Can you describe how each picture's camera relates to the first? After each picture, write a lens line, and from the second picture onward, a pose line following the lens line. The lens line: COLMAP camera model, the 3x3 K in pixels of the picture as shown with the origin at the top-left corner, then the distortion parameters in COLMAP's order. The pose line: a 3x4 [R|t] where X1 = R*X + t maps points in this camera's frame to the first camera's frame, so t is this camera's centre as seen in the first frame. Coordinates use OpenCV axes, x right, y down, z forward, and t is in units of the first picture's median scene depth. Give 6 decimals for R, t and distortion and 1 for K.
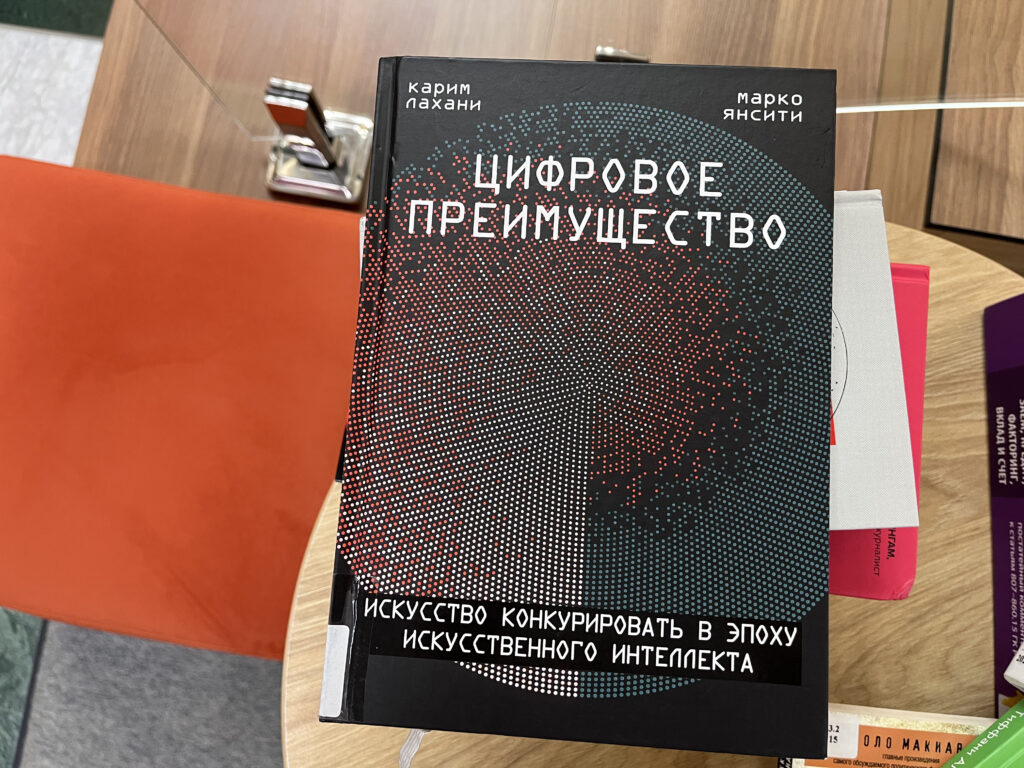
lens RADIAL K [[786.0, 0, 508.0], [0, 786.0, 380.7], [0, 0, 1]] dist [0.076923, -0.127317]
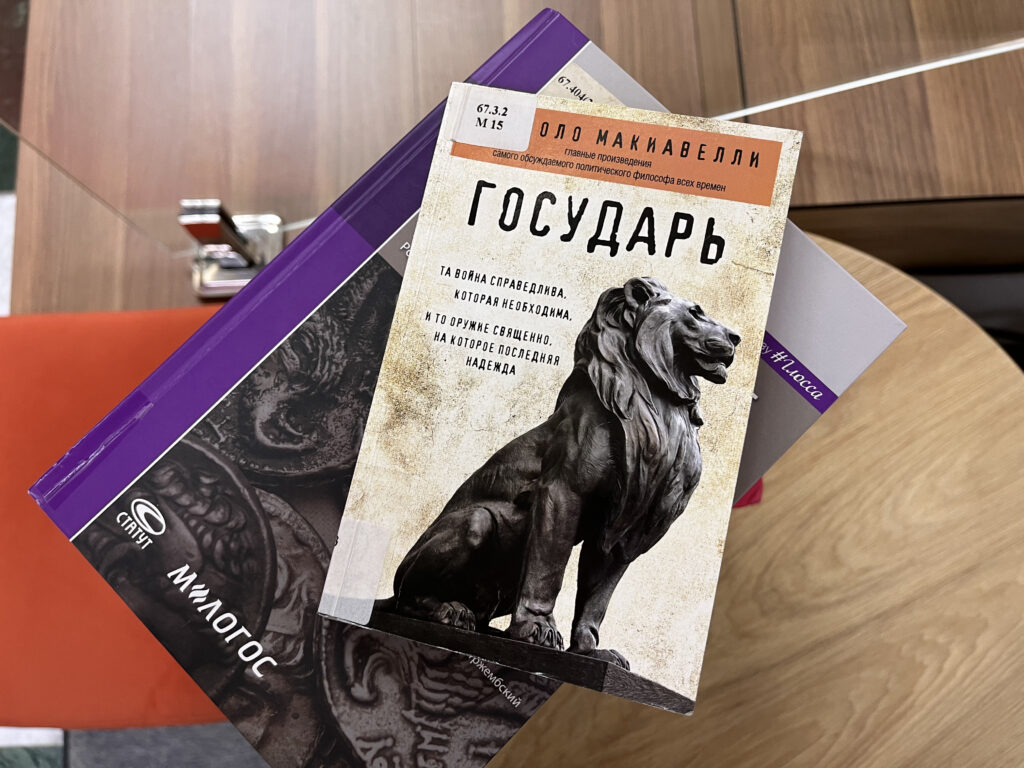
lens RADIAL K [[786.0, 0, 502.5], [0, 786.0, 377.8], [0, 0, 1]] dist [0.076923, -0.127317]
pose [[0.974031, -0.218554, 0.059146, 0.018944], [0.221758, 0.973581, -0.054435, 0.020556], [-0.045687, 0.066138, 0.996764, -0.104081]]
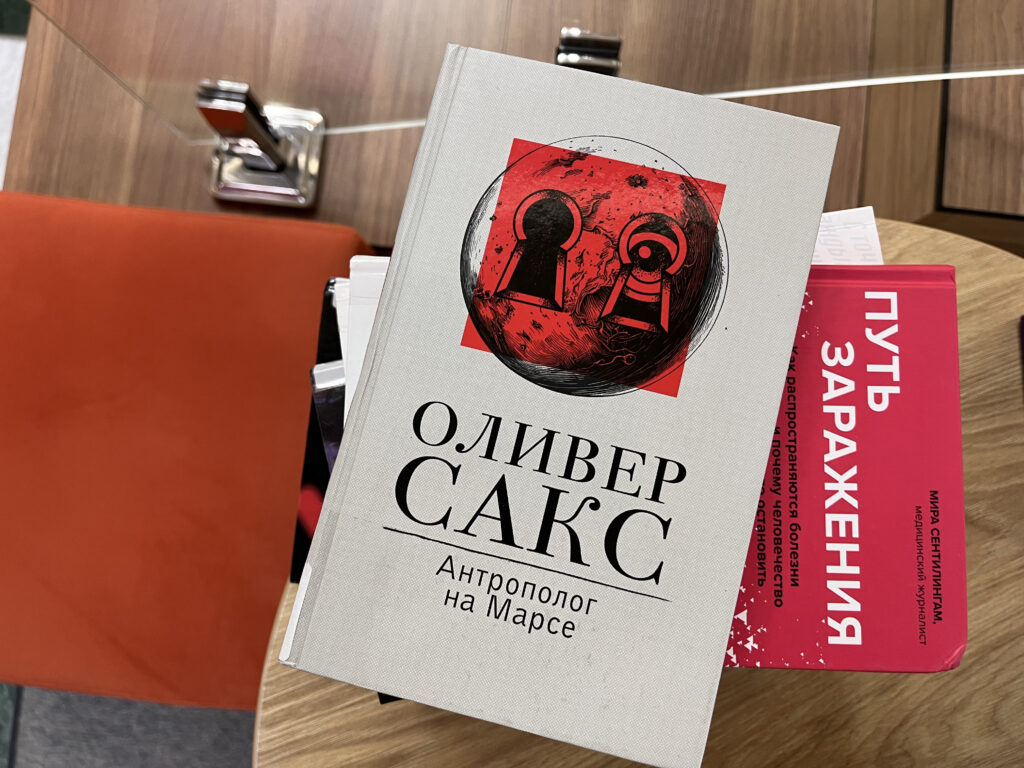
lens RADIAL K [[786.0, 0, 511.2], [0, 786.0, 380.8], [0, 0, 1]] dist [0.076923, -0.127317]
pose [[0.997441, -0.067975, 0.022174, 0.006036], [0.066937, 0.996760, 0.044607, -0.048480], [-0.025134, -0.043009, 0.998759, 0.066877]]
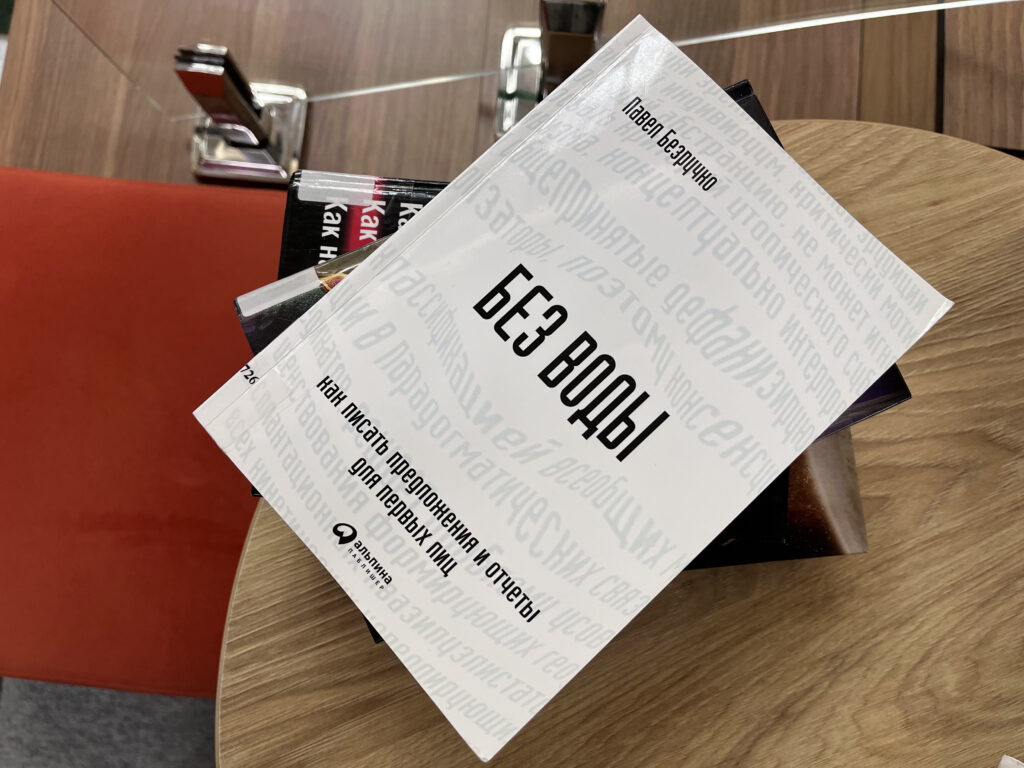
lens RADIAL K [[786.0, 0, 506.0], [0, 786.0, 381.0], [0, 0, 1]] dist [0.076923, -0.127317]
pose [[0.996618, -0.078657, 0.023795, 0.008973], [0.078534, 0.996893, 0.006043, 0.012996], [-0.024197, -0.004154, 0.999699, 0.093645]]
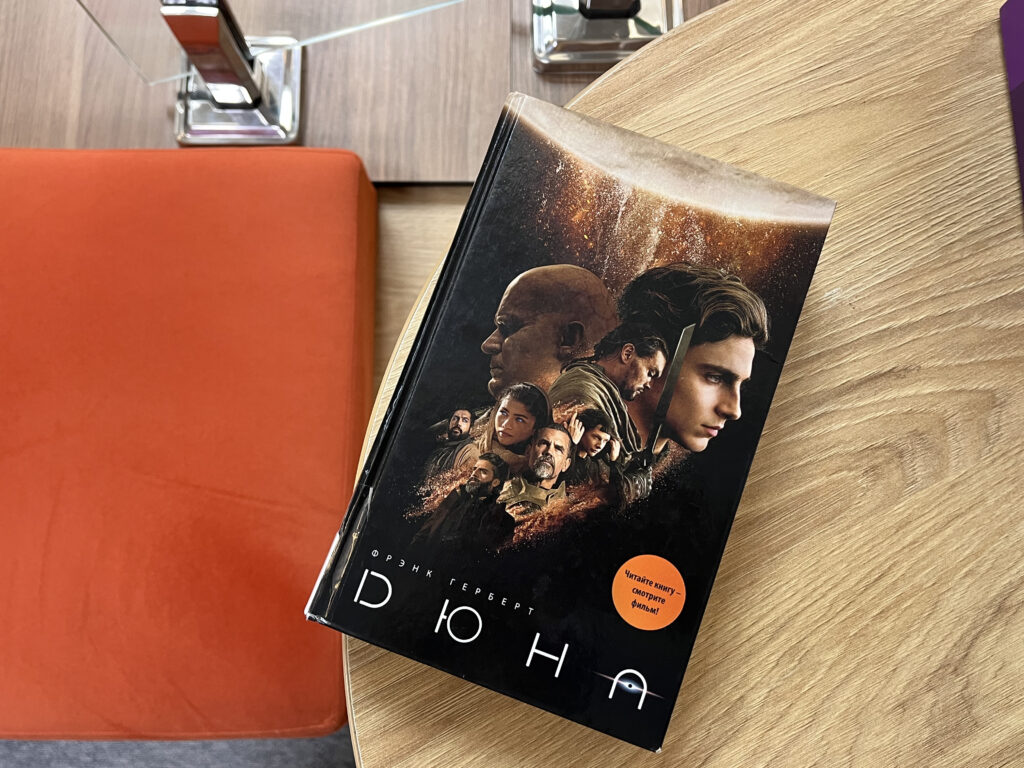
lens RADIAL K [[922.8, 0, 497.2], [0, 922.8, 373.6], [0, 0, 1]] dist [0.067266, -0.098238]
pose [[0.984694, -0.170529, 0.036016, -0.066327], [0.171956, 0.984245, -0.041143, 0.071208], [-0.028432, 0.046707, 0.998504, 0.086679]]
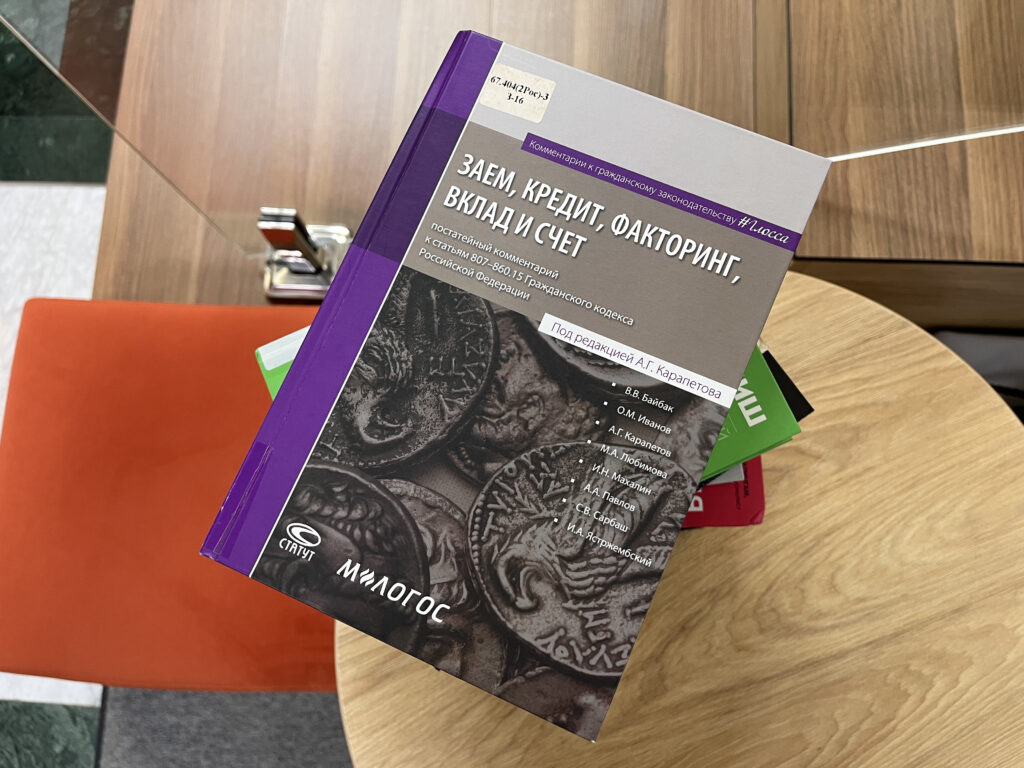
lens RADIAL K [[786.0, 0, 513.2], [0, 786.0, 389.3], [0, 0, 1]] dist [0.076923, -0.127317]
pose [[0.990924, -0.133212, 0.018019, 0.020685], [0.134193, 0.988165, -0.074314, 0.030287], [-0.007906, 0.076058, 0.997072, -0.163528]]
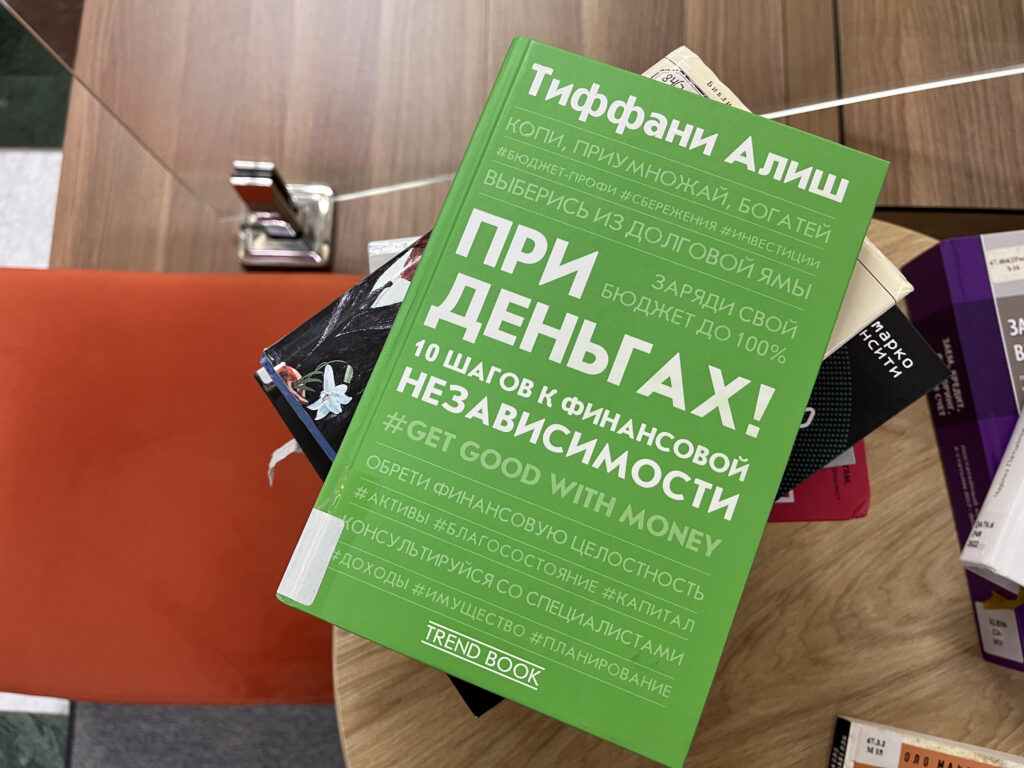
lens RADIAL K [[786.0, 0, 507.7], [0, 786.0, 382.9], [0, 0, 1]] dist [0.076923, -0.127317]
pose [[0.988622, -0.145818, 0.036924, -0.013227], [0.147746, 0.987418, -0.056371, 0.026779], [-0.028239, 0.061185, 0.997727, -0.057368]]
